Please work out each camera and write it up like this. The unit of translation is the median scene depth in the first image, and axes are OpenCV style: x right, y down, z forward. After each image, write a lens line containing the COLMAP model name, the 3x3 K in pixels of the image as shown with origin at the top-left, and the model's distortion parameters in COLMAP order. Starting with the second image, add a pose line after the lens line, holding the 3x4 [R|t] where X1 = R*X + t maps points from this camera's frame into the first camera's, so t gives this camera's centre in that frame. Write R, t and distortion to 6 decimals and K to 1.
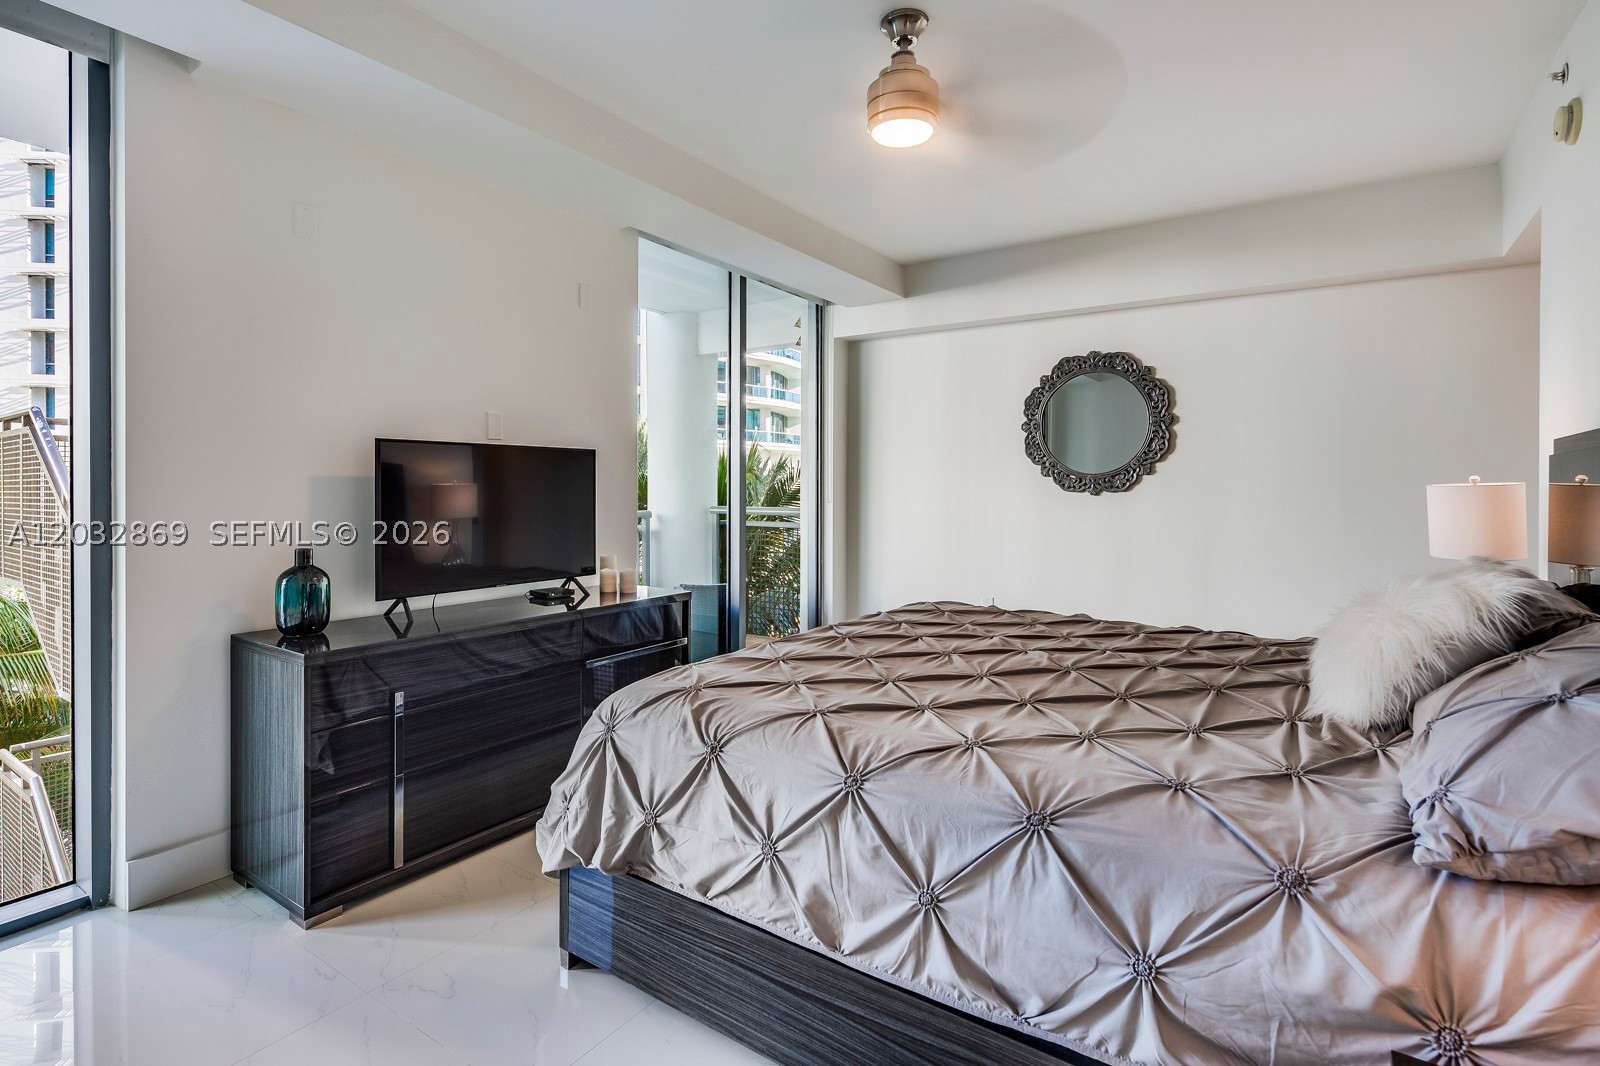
lens RADIAL K [[774.7, 0, 768.2], [0, 774.7, 478.7], [0, 0, 1]] dist [0.033001, -0.003707]
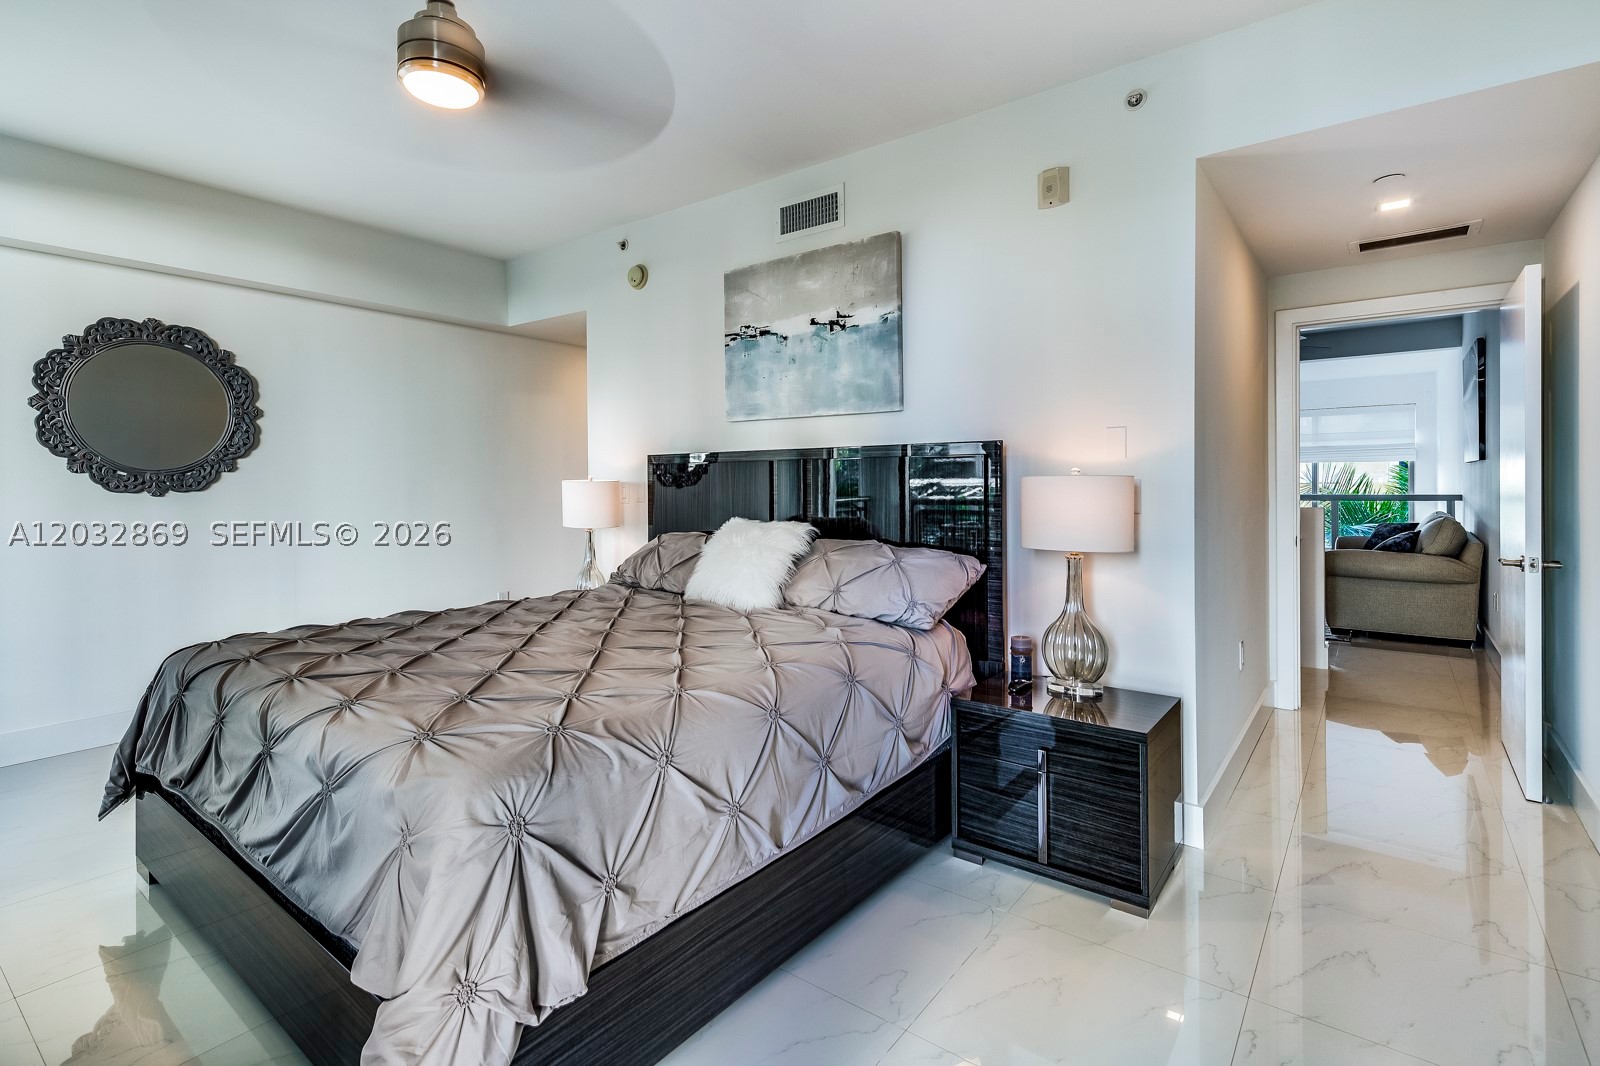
lens RADIAL K [[774.7, 0, 786.0], [0, 774.7, 485.4], [0, 0, 1]] dist [0.033001, -0.003707]
pose [[0.051603, -0.009646, 0.998621, -0.392362], [0.001409, 0.999953, 0.009586, 0.002936], [-0.998667, 0.000912, 0.051614, 0.315662]]
